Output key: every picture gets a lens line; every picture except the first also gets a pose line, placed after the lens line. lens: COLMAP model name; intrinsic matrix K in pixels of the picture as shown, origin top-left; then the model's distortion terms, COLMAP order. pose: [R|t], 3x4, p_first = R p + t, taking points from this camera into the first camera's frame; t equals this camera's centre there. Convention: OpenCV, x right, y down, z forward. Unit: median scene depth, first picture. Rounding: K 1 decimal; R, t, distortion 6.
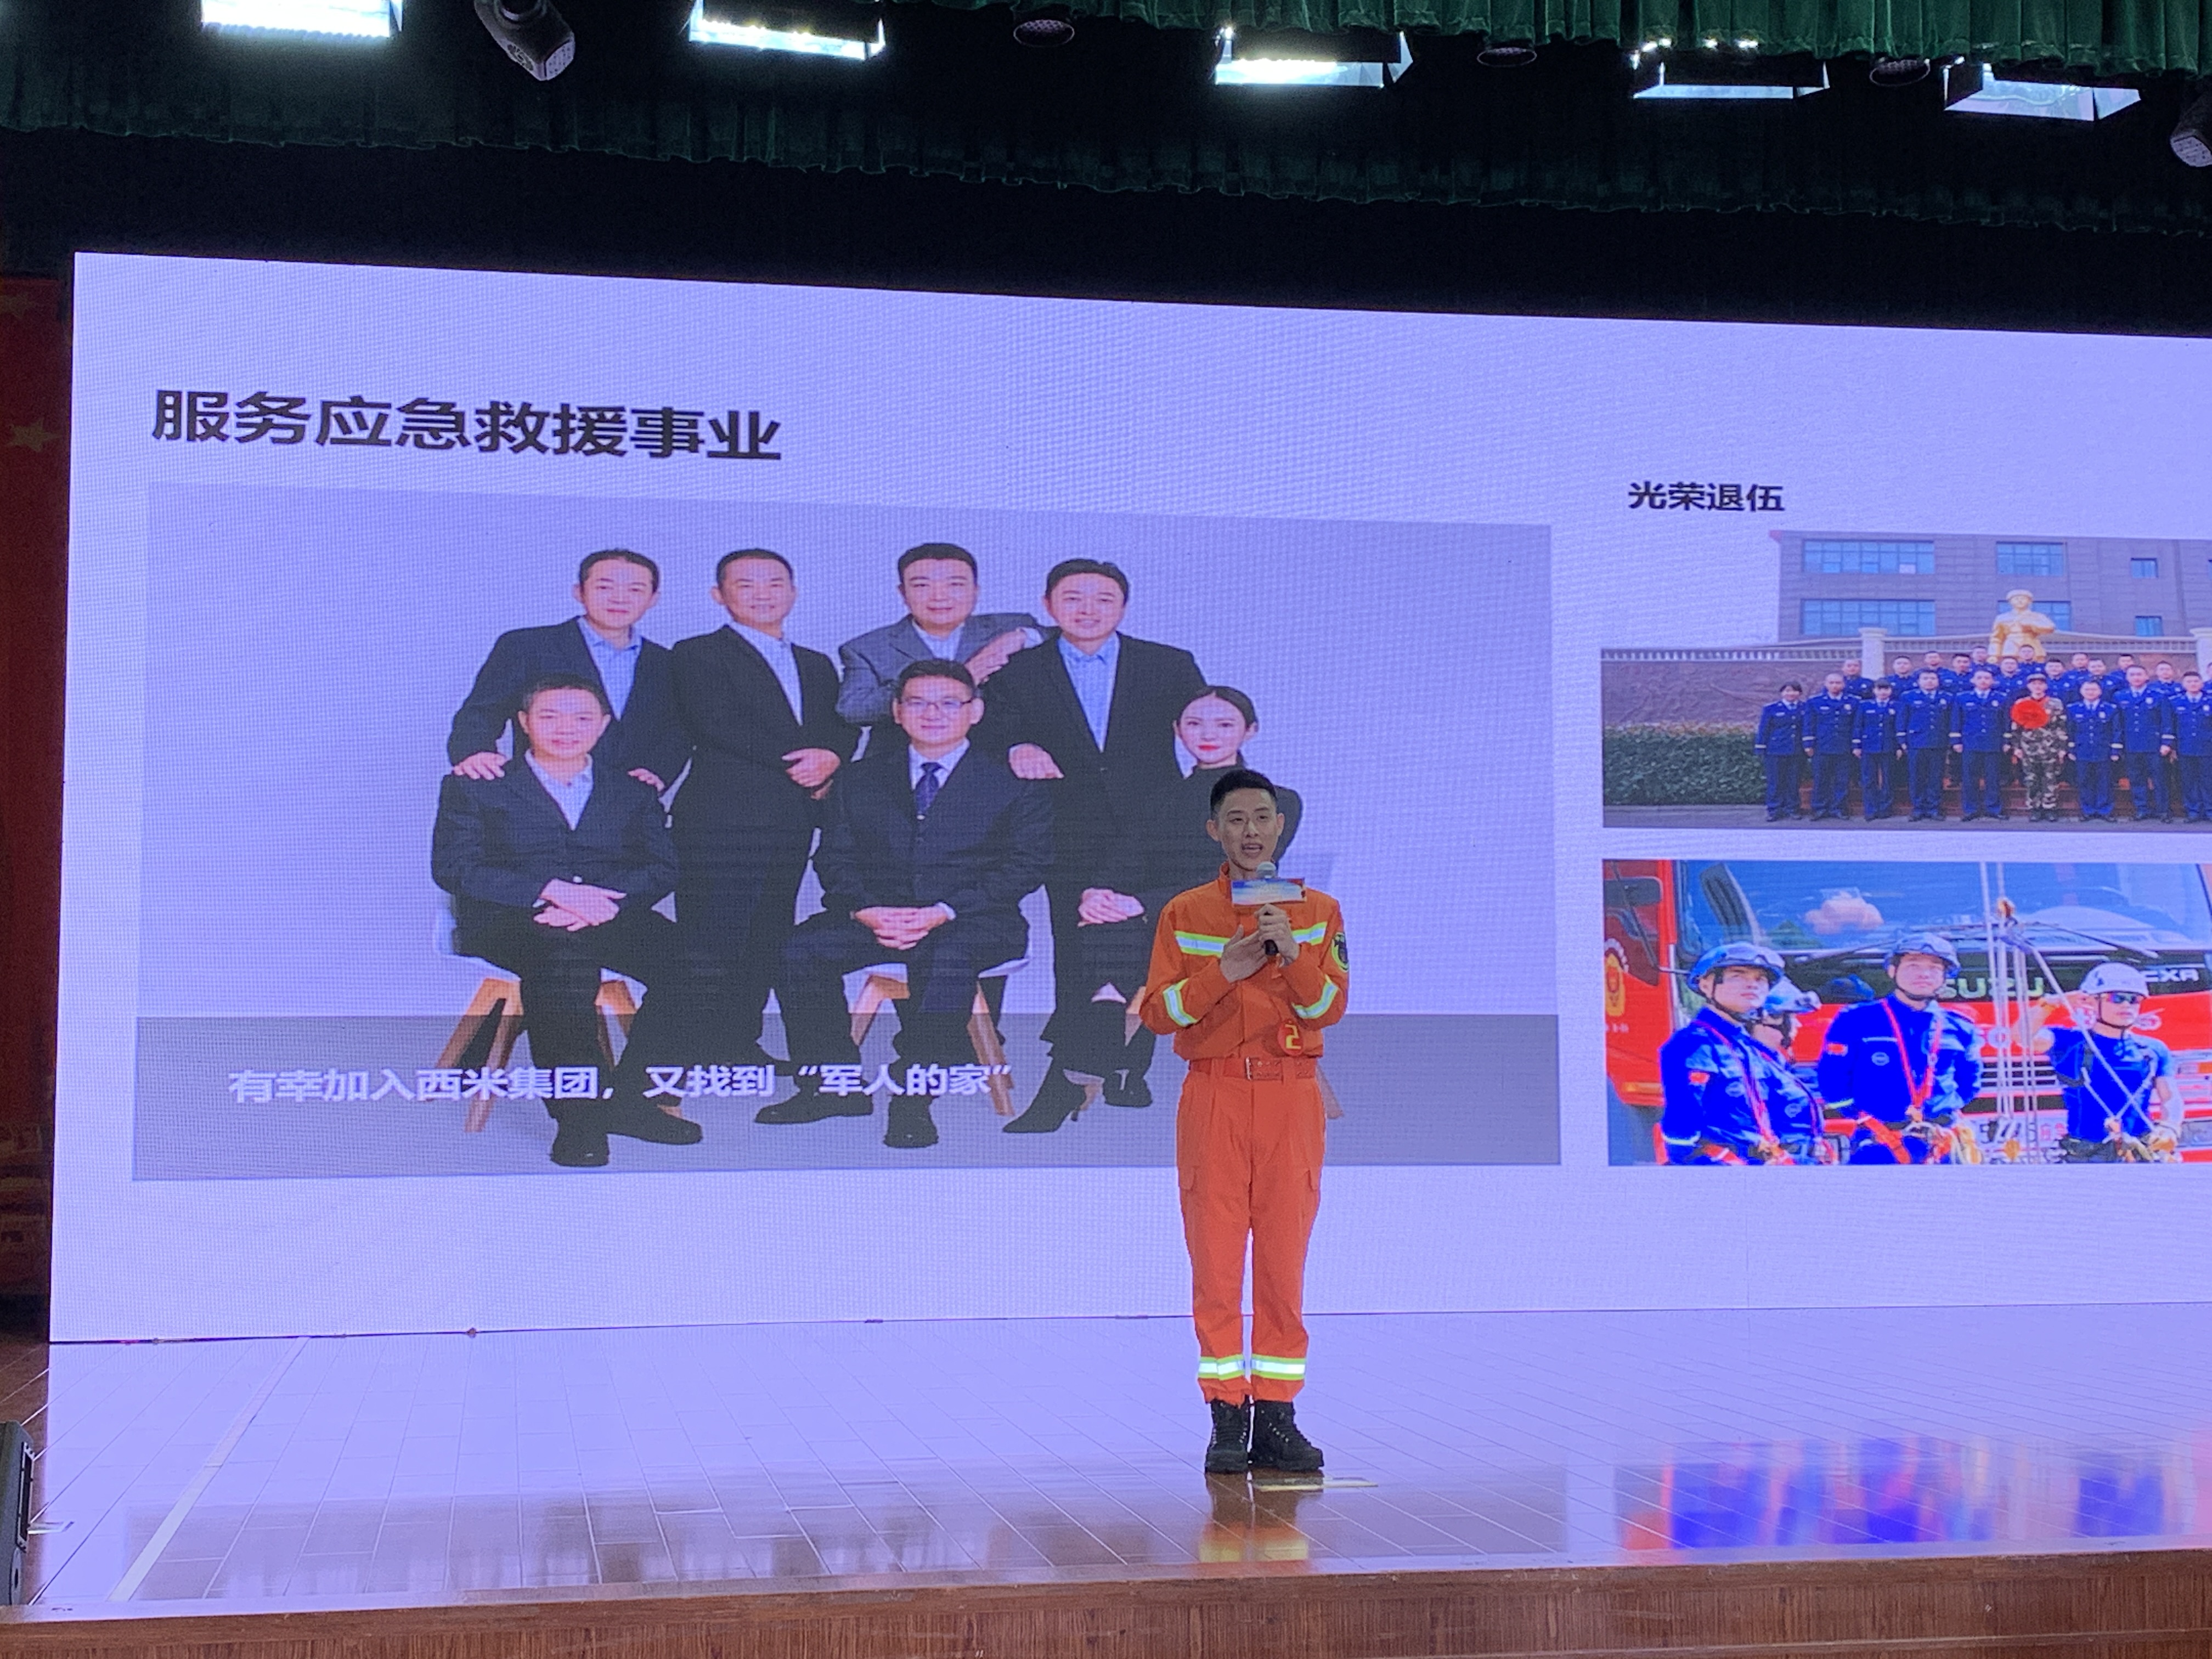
lens RADIAL K [[3130.3, 0, 1100.2], [0, 3130.3, 830.3], [0, 0, 1]] dist [0.054596, 0.000000]
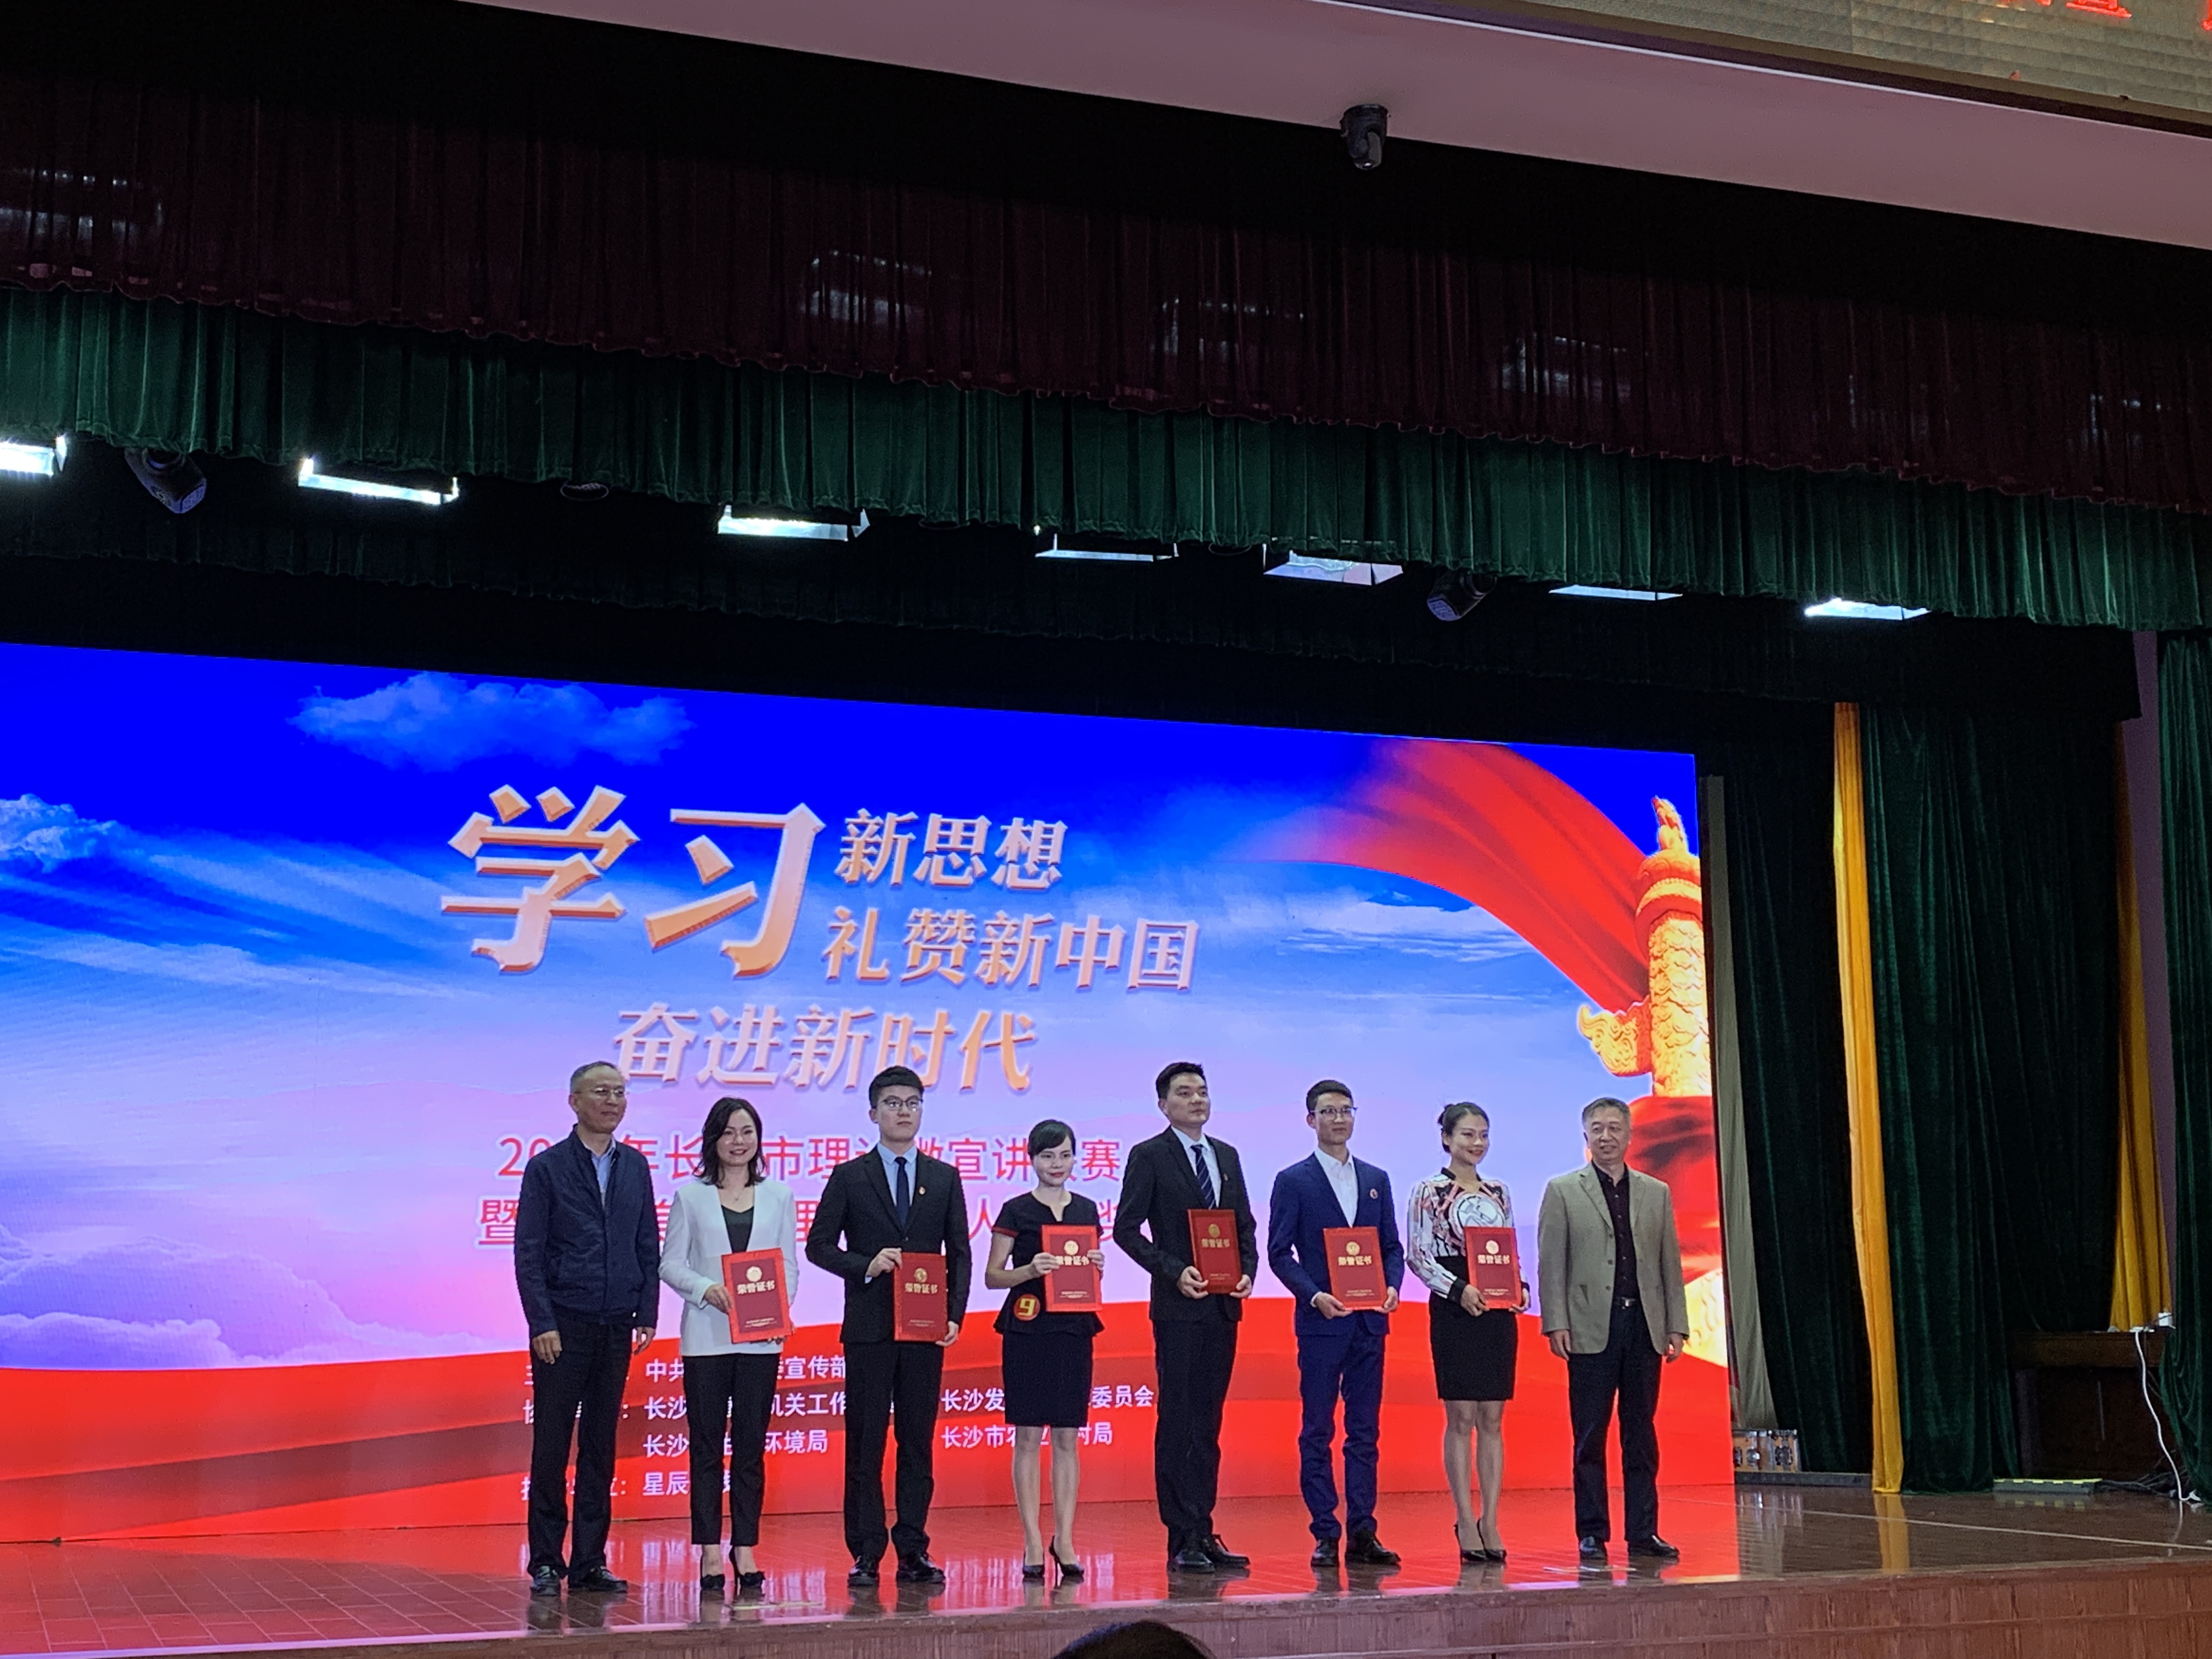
lens RADIAL K [[2883.3, 0, 1115.7], [0, 2883.3, 817.7], [0, 0, 1]] dist [0.113248, 0.000000]
pose [[0.983881, 0.021938, 0.177474, -0.011888], [-0.003409, 0.994567, -0.104040, 0.003774], [-0.178793, 0.101758, 0.978610, -0.197421]]
